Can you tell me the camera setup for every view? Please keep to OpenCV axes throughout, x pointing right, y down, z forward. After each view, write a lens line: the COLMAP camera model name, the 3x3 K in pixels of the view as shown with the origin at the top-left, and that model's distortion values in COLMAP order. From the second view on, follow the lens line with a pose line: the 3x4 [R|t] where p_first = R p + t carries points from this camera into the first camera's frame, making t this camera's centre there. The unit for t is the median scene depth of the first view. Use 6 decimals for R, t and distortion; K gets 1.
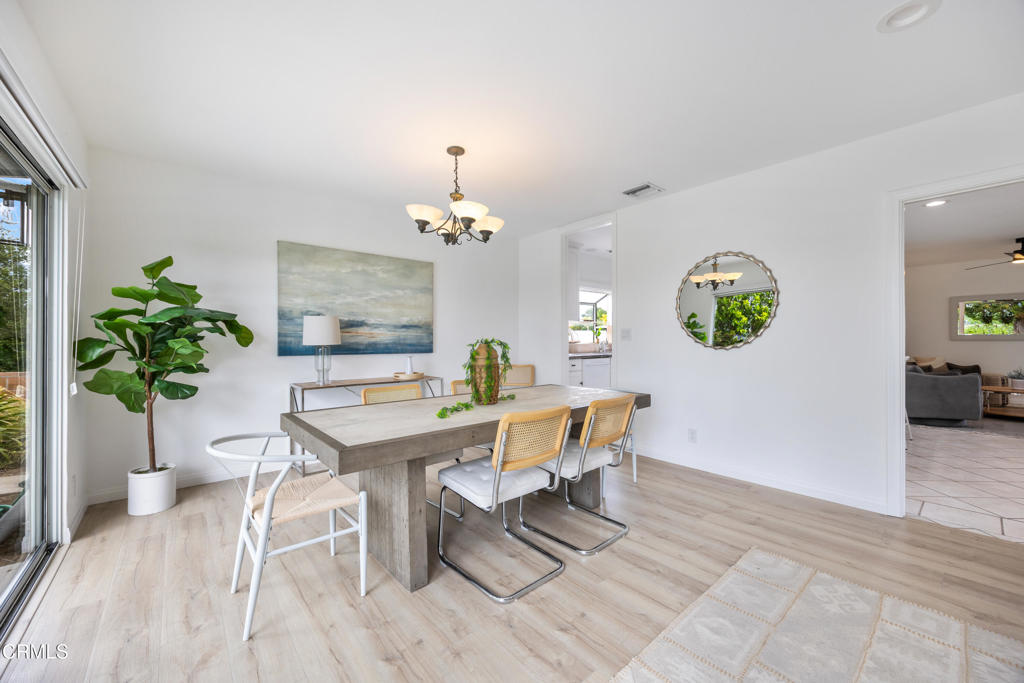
lens RADIAL K [[392.5, 0, 516.8], [0, 392.5, 341.8], [0, 0, 1]] dist [-0.002549, 0.000023]
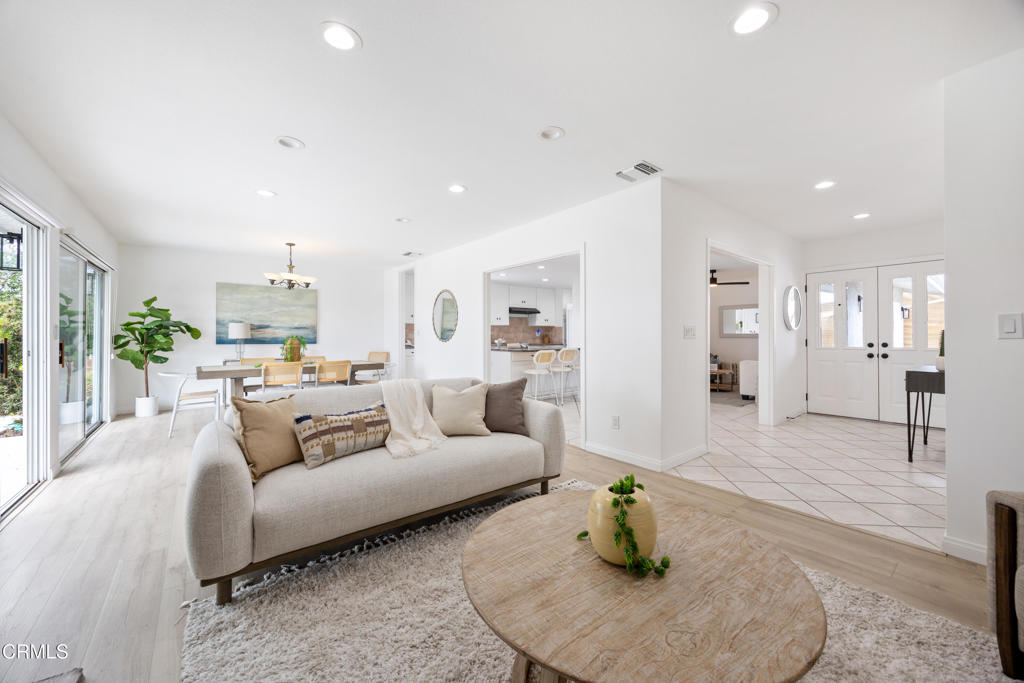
lens RADIAL K [[392.5, 0, 514.7], [0, 392.5, 335.9], [0, 0, 1]] dist [-0.002549, 0.000023]
pose [[0.999289, 0.004295, -0.037469, 1.123280], [-0.004479, 0.999978, -0.004851, -0.001439], [0.037448, 0.005016, 0.999286, -1.032808]]
